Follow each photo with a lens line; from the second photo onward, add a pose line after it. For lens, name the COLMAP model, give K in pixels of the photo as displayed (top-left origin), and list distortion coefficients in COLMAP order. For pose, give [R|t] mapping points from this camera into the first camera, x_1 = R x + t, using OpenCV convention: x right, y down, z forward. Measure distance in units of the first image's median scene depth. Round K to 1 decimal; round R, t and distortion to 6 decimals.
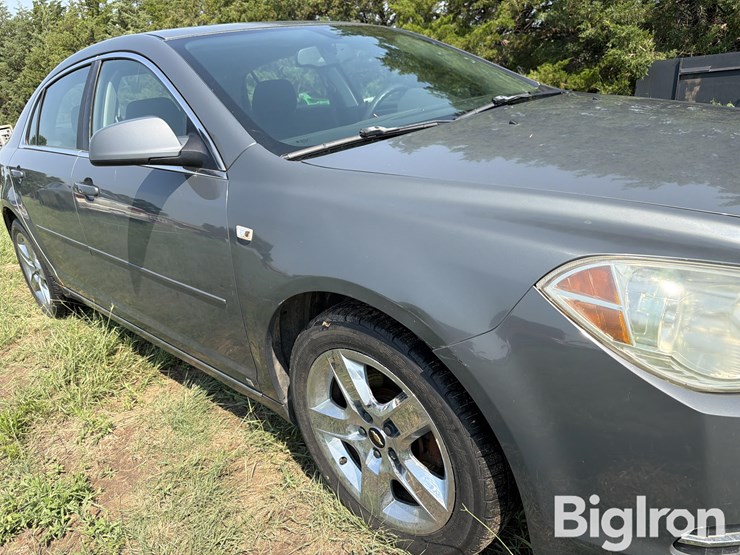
lens RADIAL K [[531.1, 0, 370.0], [0, 531.1, 277.5], [0, 0, 1]] dist [-0.005249, 0.003021]
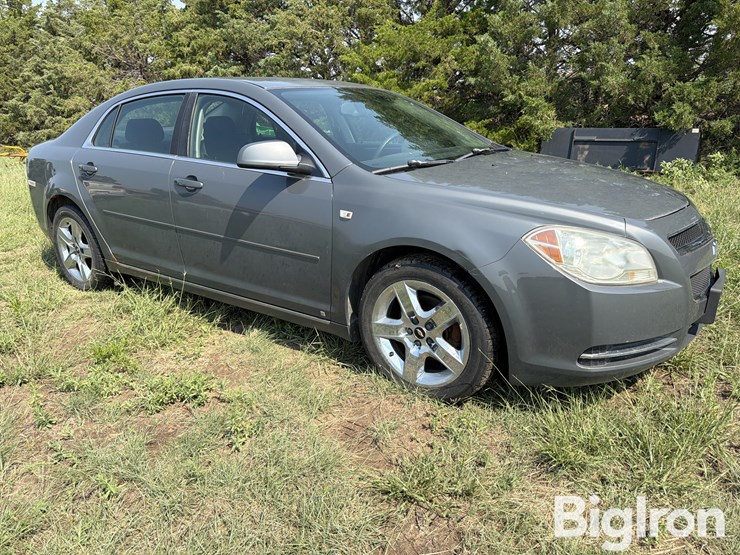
lens RADIAL K [[529.6, 0, 370.0], [0, 529.6, 277.5], [0, 0, 1]] dist [0.010180, -0.001375]
pose [[0.983771, 0.054938, 0.170814, -0.413153], [-0.044578, 0.996960, -0.063909, 0.211484], [-0.173806, 0.055257, 0.983228, -0.643124]]
